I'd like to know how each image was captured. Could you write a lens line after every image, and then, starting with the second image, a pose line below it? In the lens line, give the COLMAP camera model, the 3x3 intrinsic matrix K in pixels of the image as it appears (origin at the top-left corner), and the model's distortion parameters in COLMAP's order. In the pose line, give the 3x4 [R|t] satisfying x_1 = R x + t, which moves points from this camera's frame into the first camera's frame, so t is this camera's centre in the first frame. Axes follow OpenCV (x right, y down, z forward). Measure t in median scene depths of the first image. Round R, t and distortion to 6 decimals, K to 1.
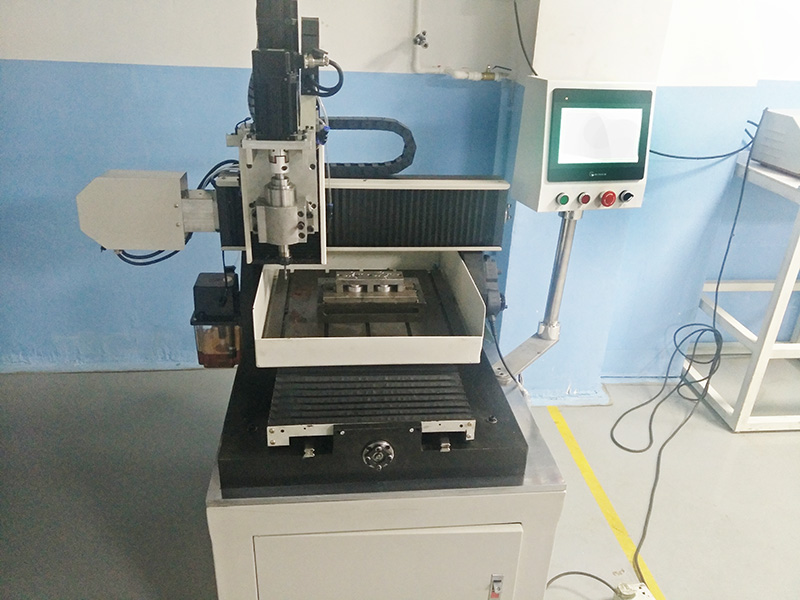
lens RADIAL K [[642.0, 0, 399.0], [0, 642.0, 297.4], [0, 0, 1]] dist [0.023408, -0.013809]
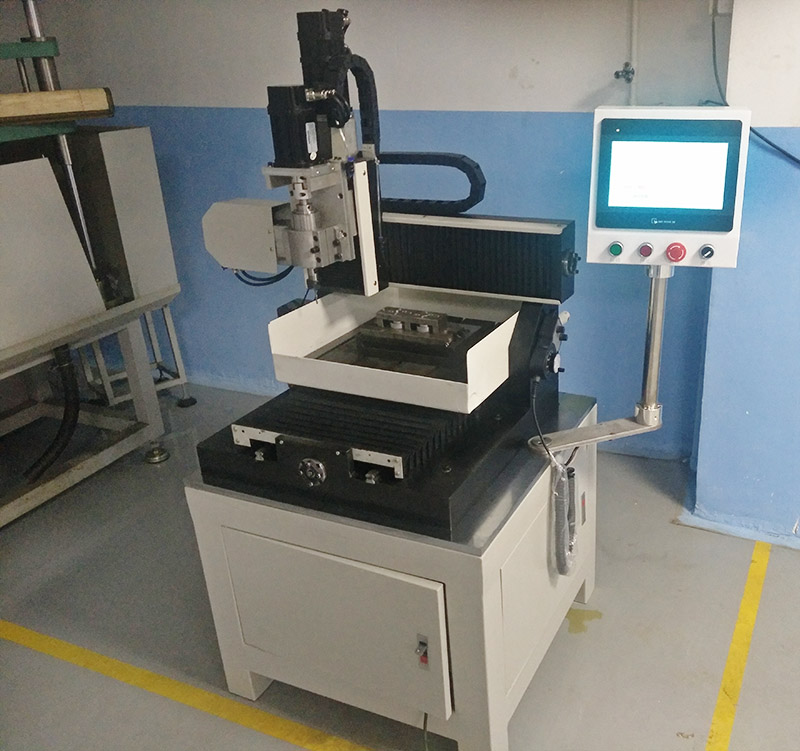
lens RADIAL K [[798.3, 0, 499.3], [0, 798.3, 375.5], [0, 0, 1]] dist [0.034573, 0.000000]
pose [[0.866330, 0.134390, -0.481052, 0.666674], [-0.154260, 0.988029, -0.001785, 0.040516], [0.475054, 0.075753, 0.876690, 0.009648]]
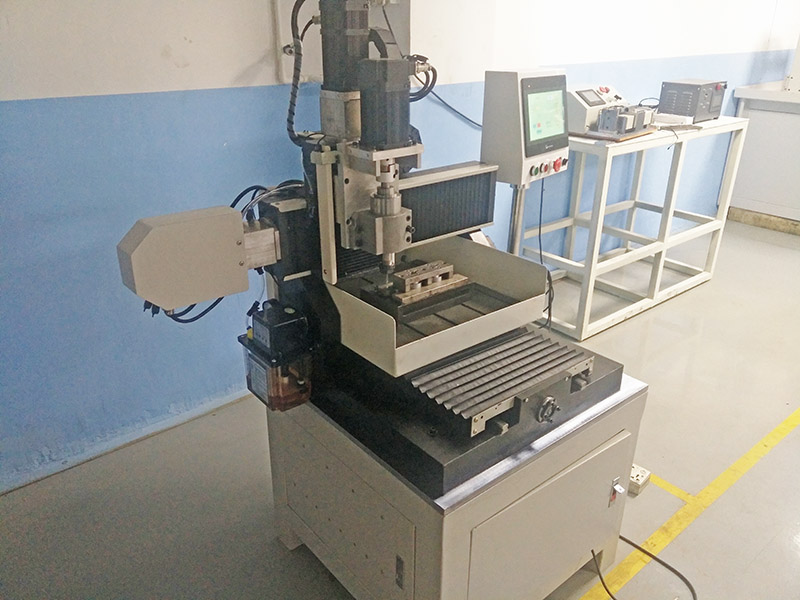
lens RADIAL K [[642.0, 0, 397.4], [0, 642.0, 303.6], [0, 0, 1]] dist [0.023408, -0.013809]
pose [[0.834638, -0.258097, 0.486586, -0.609251], [0.261189, 0.963236, 0.062909, -0.058994], [-0.484933, 0.074584, 0.871365, 0.111107]]
